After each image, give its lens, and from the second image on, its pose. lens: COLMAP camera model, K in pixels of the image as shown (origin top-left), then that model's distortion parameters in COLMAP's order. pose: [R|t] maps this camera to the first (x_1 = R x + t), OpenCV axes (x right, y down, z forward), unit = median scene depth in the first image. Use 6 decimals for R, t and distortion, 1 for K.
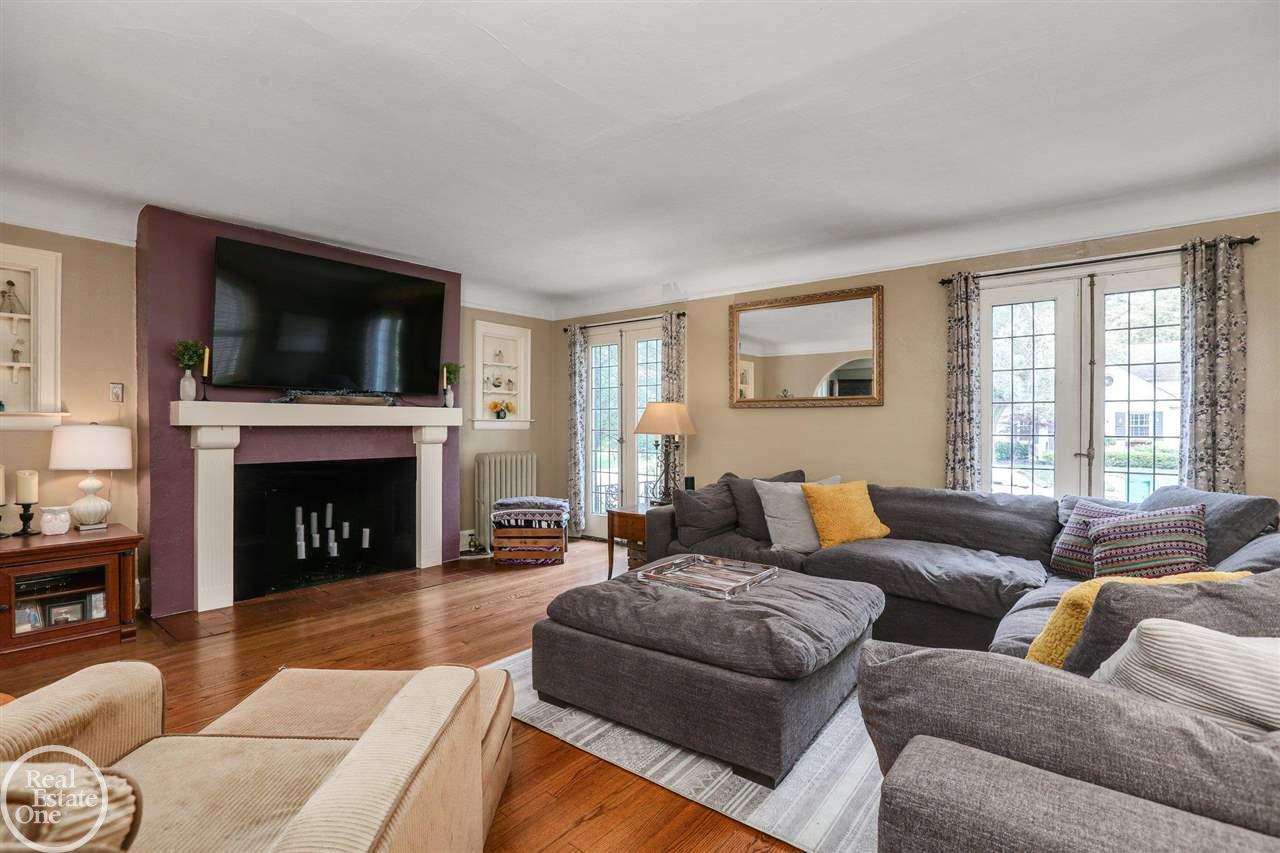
lens RADIAL K [[606.8, 0, 624.9], [0, 606.8, 430.8], [0, 0, 1]] dist [-0.036131, 0.011911]
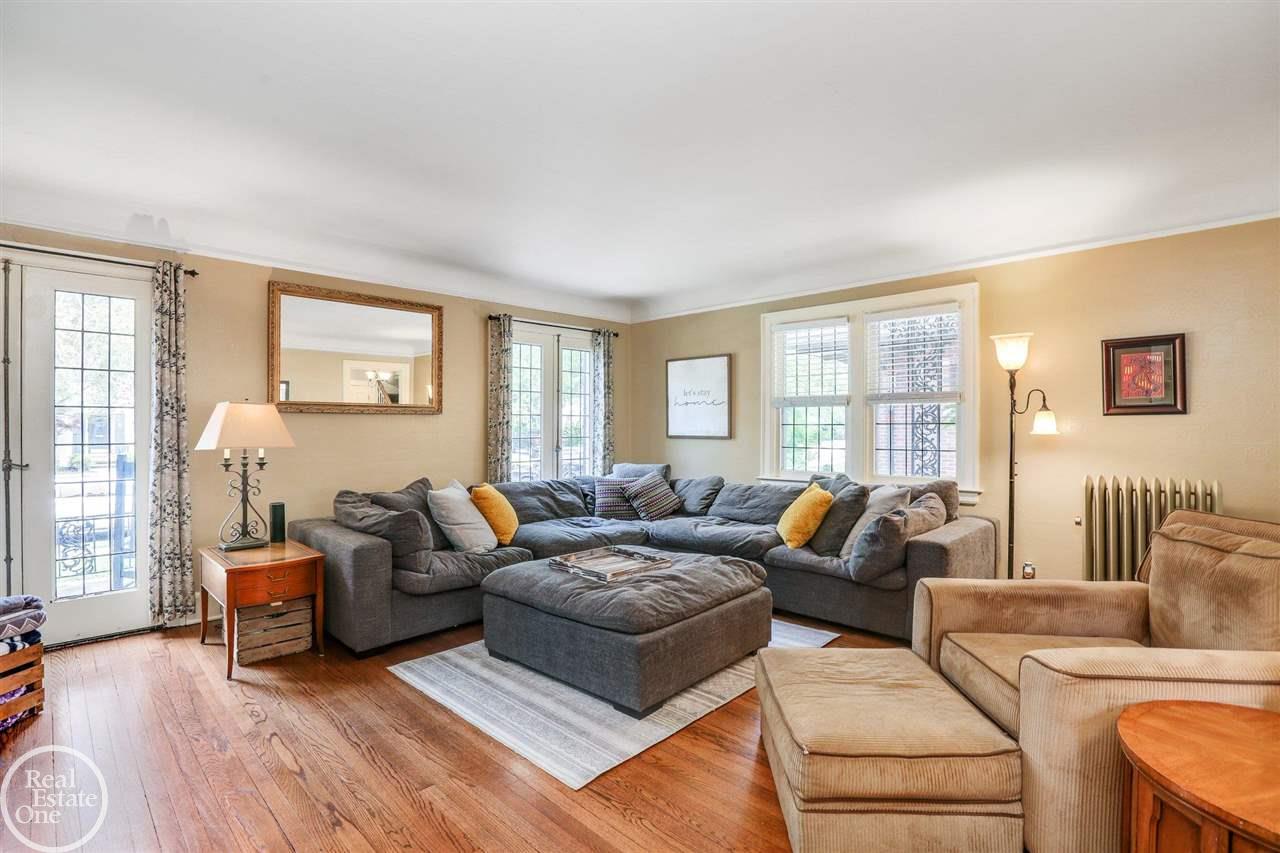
lens RADIAL K [[601.4, 0, 611.7], [0, 601.4, 430.8], [0, 0, 1]] dist [-0.009163, 0.001898]
pose [[0.100250, -0.011522, 0.994896, -0.599200], [0.017198, 0.999804, 0.009846, -0.013474], [-0.994814, 0.016123, 0.100429, 0.519587]]
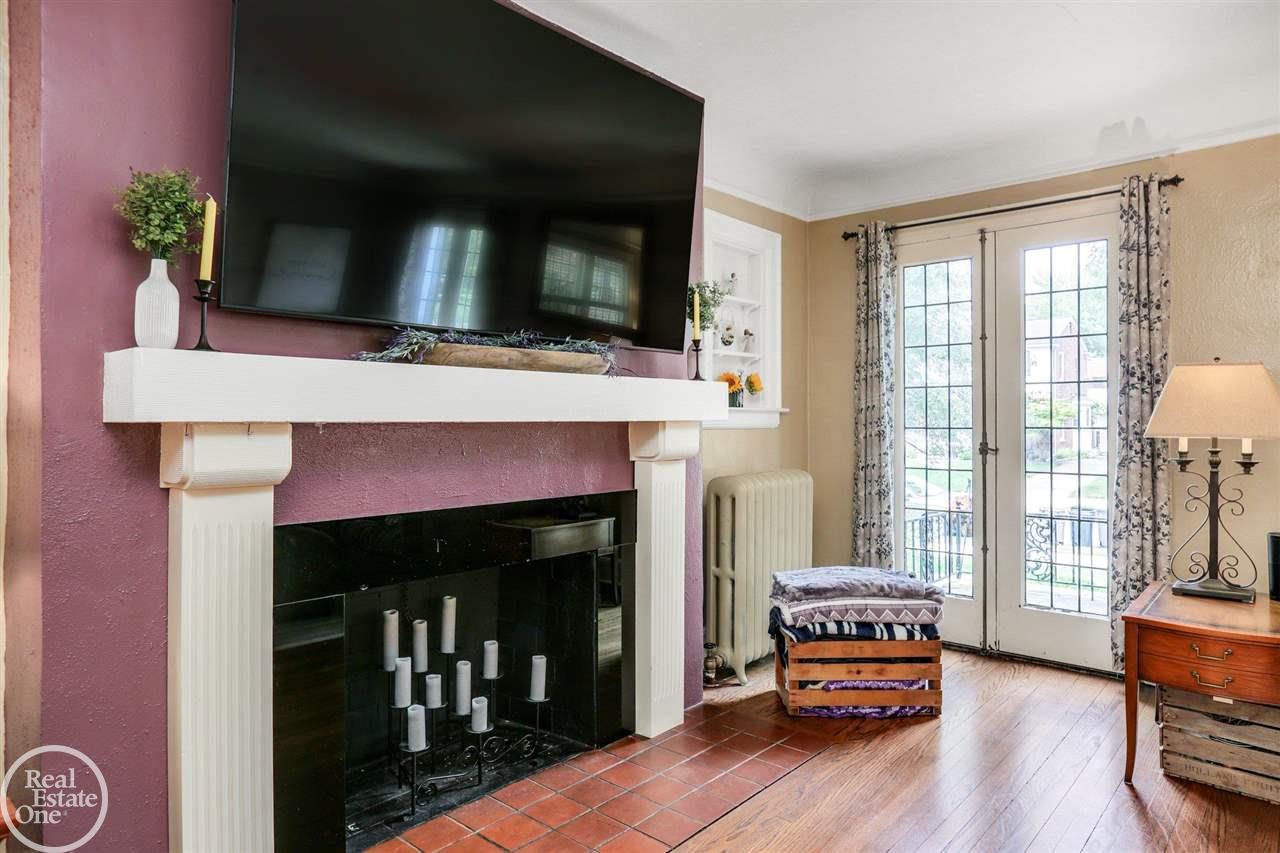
lens RADIAL K [[778.2, 0, 639.9], [0, 778.2, 417.5], [0, 0, 1]] dist [-0.003296, 0.003563]
pose [[0.999845, -0.006723, -0.016280, -0.351158], [0.006486, 0.999873, -0.014590, -0.002352], [0.016376, 0.014482, 0.999761, 0.438088]]
